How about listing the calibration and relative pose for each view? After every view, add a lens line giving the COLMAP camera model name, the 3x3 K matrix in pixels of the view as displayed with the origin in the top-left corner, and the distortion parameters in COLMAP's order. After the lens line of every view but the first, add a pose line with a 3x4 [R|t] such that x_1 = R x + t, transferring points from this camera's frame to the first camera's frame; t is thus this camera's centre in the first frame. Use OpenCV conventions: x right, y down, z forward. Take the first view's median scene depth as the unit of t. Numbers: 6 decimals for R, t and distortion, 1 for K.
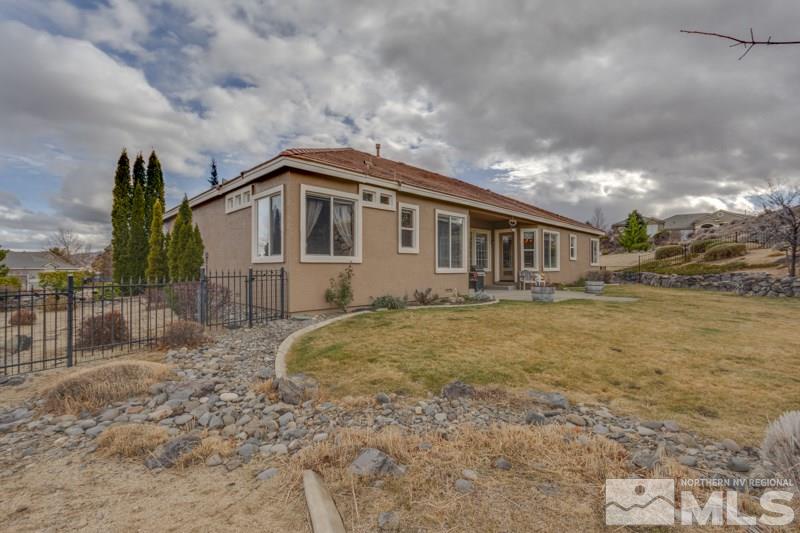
lens RADIAL K [[354.3, 0, 406.2], [0, 354.3, 270.2], [0, 0, 1]] dist [0.005018, 0.000240]
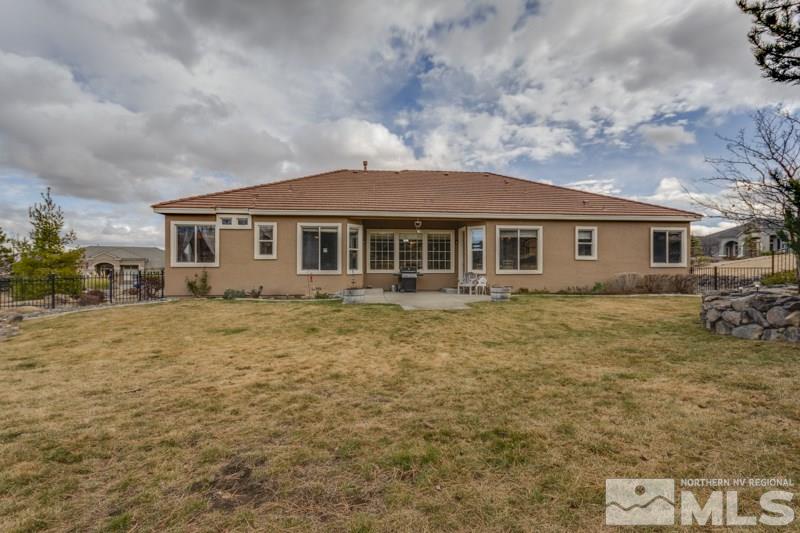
lens RADIAL K [[354.3, 0, 396.4], [0, 354.3, 267.9], [0, 0, 1]] dist [0.005018, 0.000240]
pose [[0.769595, -0.002506, -0.638527, 1.215569], [-0.003667, 0.999958, -0.008344, -0.005227], [0.638521, 0.008764, 0.769554, 0.277437]]
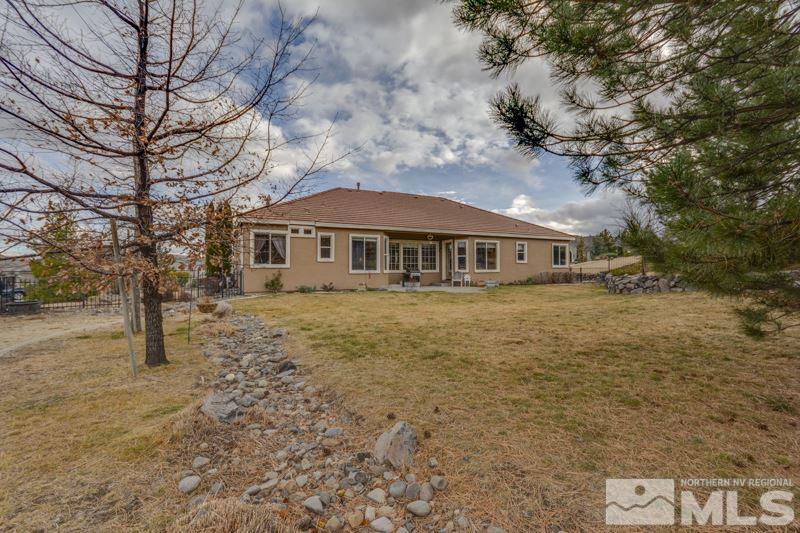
lens RADIAL K [[354.3, 0, 404.1], [0, 354.3, 262.5], [0, 0, 1]] dist [0.005018, 0.000240]
pose [[0.951637, -0.015925, -0.306812, 0.867593], [0.005850, 0.999414, -0.033727, 0.015955], [0.307169, 0.030301, 0.951172, -0.494372]]
